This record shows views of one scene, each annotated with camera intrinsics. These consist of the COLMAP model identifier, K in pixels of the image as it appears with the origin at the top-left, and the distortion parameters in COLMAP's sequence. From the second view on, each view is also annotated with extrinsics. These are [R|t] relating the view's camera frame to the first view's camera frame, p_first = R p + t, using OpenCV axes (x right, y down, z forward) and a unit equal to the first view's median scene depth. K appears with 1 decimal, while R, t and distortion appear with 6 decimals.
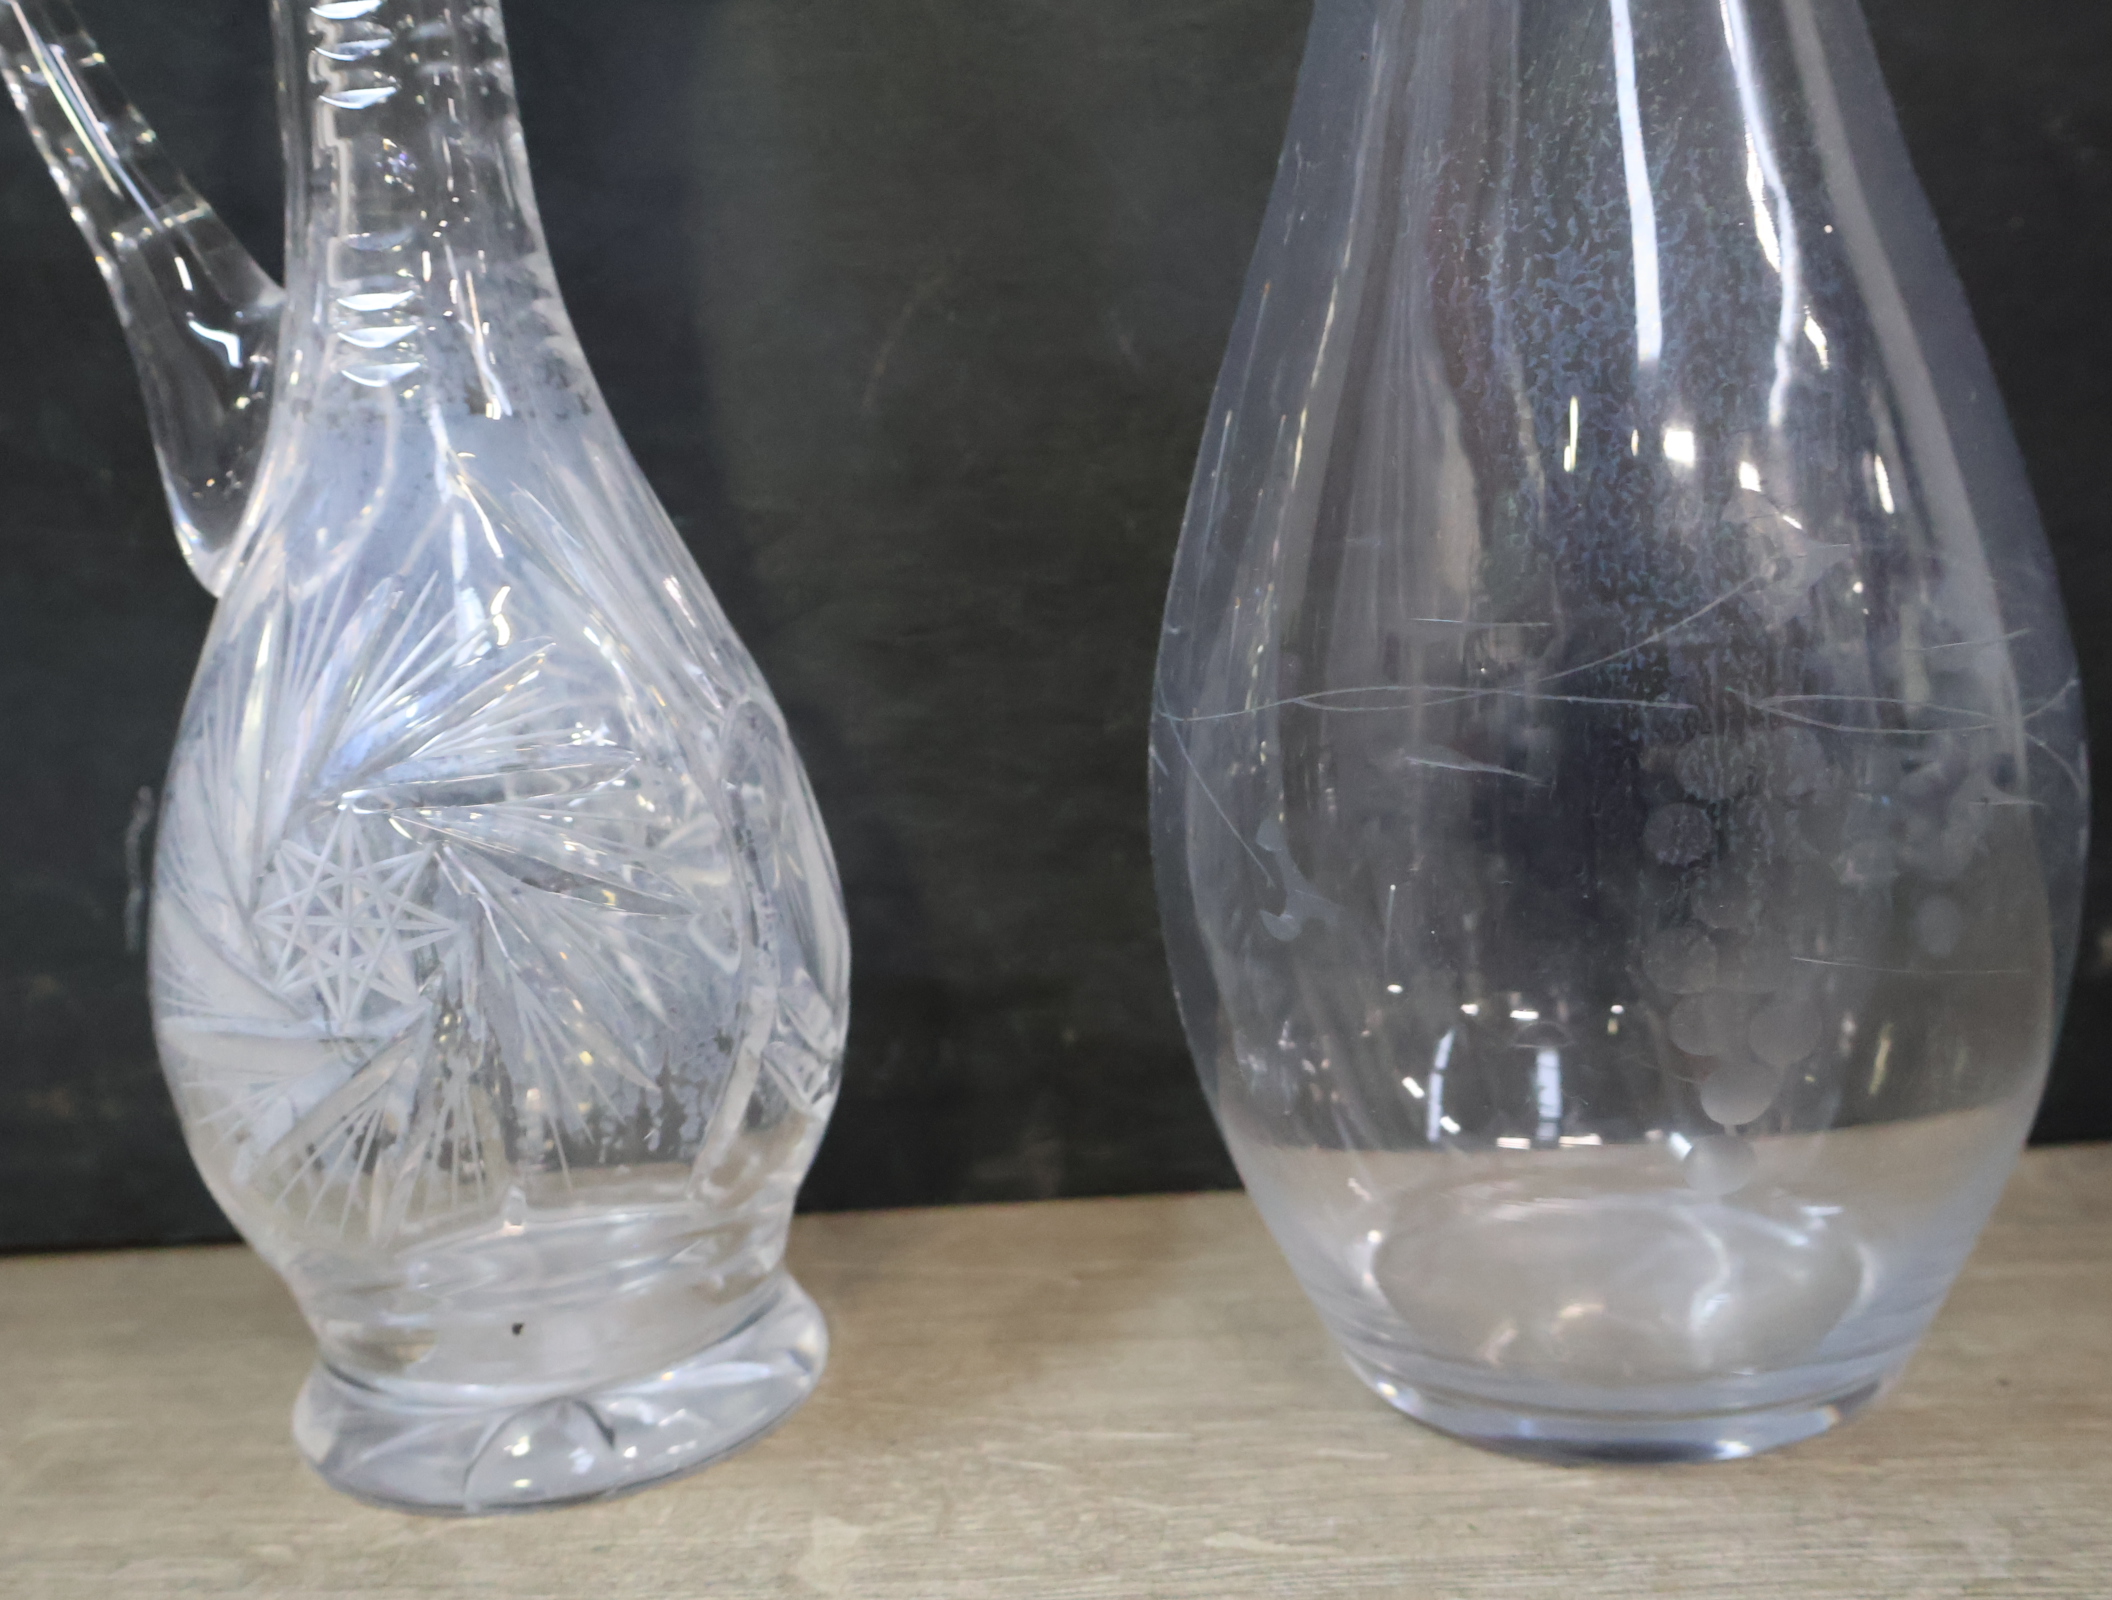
lens RADIAL K [[2339.3, 0, 1050.1], [0, 2339.3, 791.4], [0, 0, 1]] dist [0.006425, 0.000000]
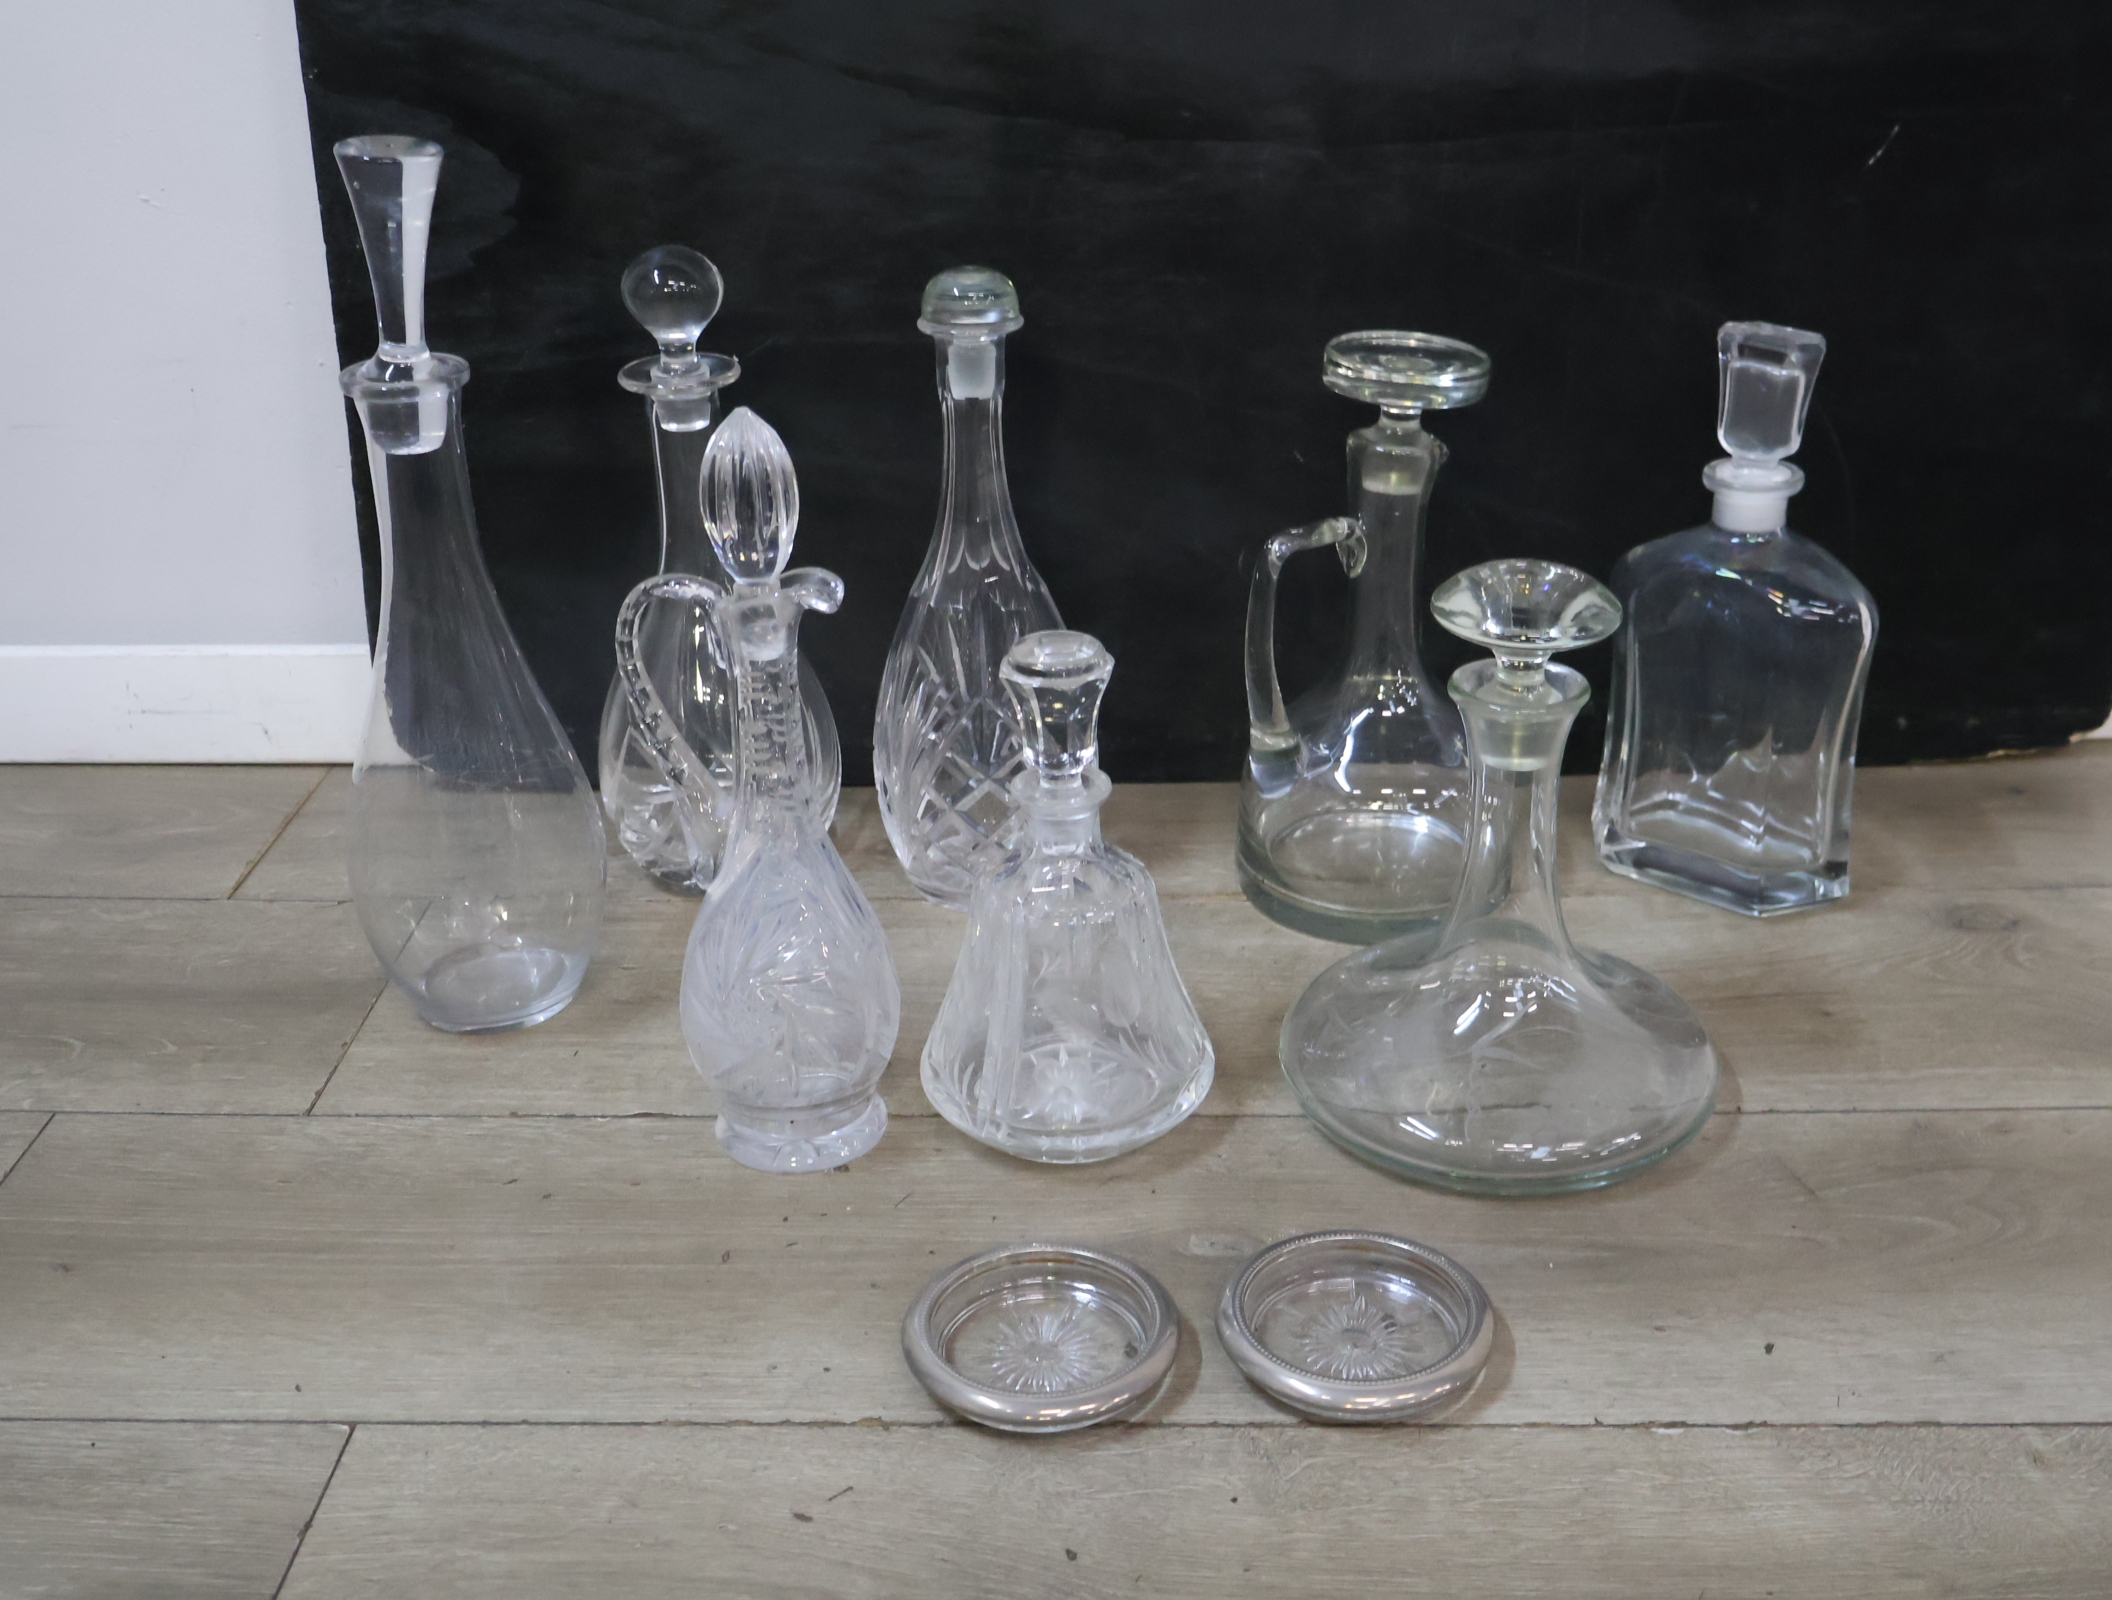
lens RADIAL K [[2339.3, 0, 1049.7], [0, 2339.3, 810.8], [0, 0, 1]] dist [0.006425, 0.000000]
pose [[0.996566, 0.075250, -0.034535, 0.208603], [-0.064869, 0.968823, 0.239111, -0.981888], [0.051451, -0.236050, 0.970378, -2.023465]]
